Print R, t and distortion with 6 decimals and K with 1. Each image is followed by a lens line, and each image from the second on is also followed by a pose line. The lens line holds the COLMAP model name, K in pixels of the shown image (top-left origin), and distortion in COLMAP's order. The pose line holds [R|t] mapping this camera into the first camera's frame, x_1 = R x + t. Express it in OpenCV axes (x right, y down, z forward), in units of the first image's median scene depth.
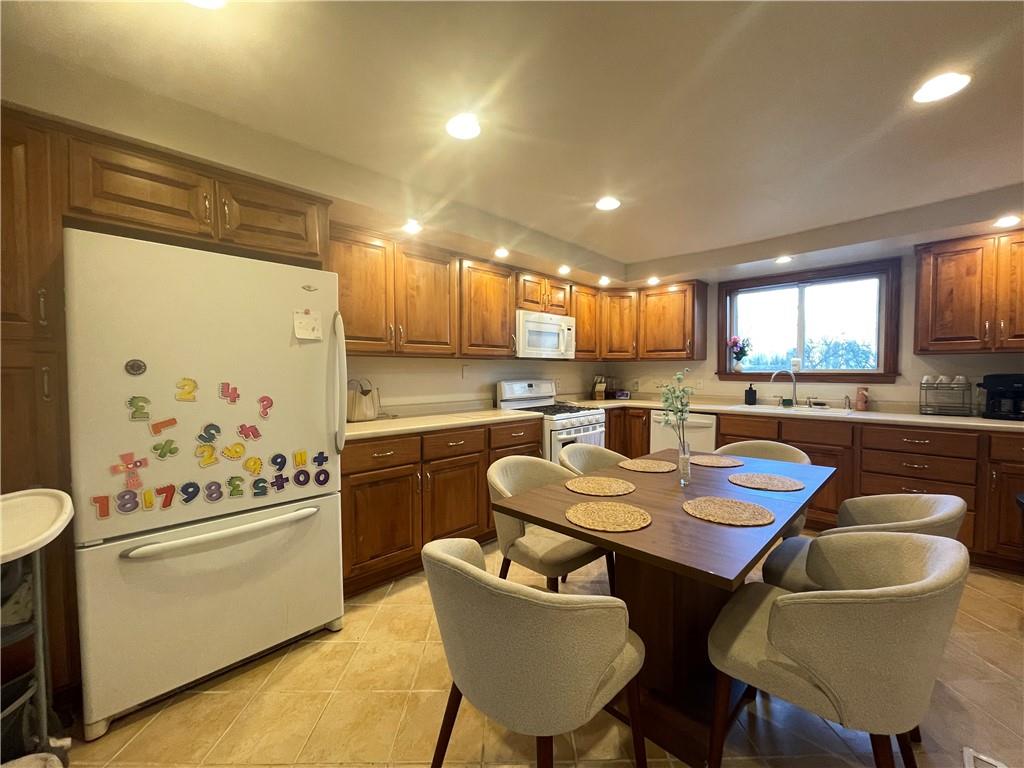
lens RADIAL K [[416.5, 0, 515.1], [0, 416.5, 385.2], [0, 0, 1]] dist [-0.001775, 0.001132]
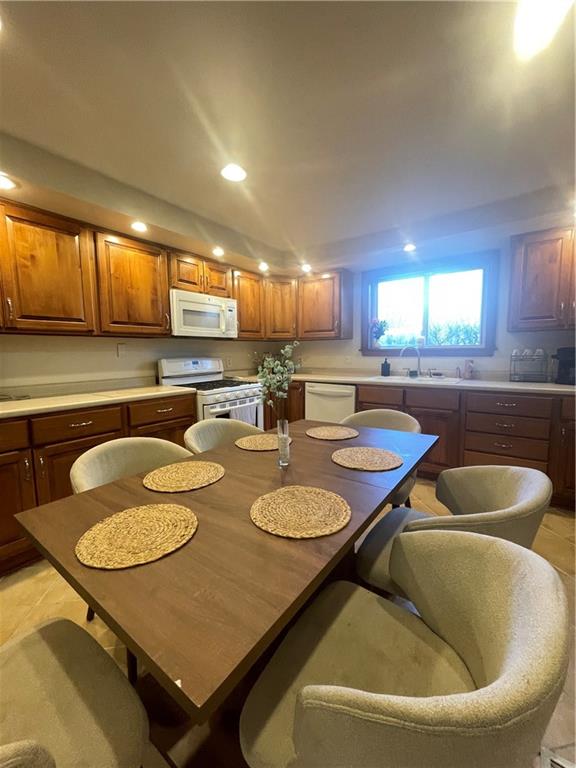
lens RADIAL K [[312.4, 0, 289.0], [0, 312.4, 384.6], [0, 0, 1]] dist [-0.001775, 0.001132]
pose [[0.987711, -0.025868, 0.154136, 0.186213], [0.015274, 0.997463, 0.069526, 0.005867], [-0.155543, -0.066317, 0.985601, 0.192967]]
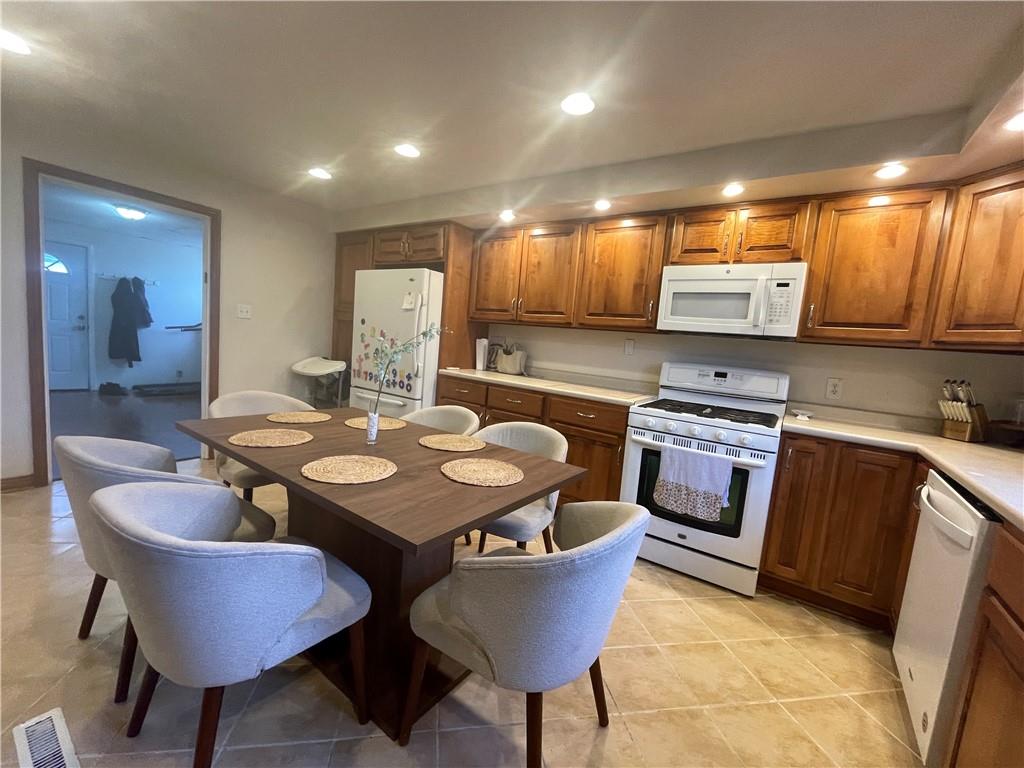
lens RADIAL K [[416.5, 0, 512.8], [0, 416.5, 384.5], [0, 0, 1]] dist [-0.001775, 0.001132]
pose [[0.164896, 0.123285, -0.978575, 0.802766], [-0.118991, 0.987397, 0.104346, -0.016931], [0.979107, 0.099235, 0.177488, 0.675454]]
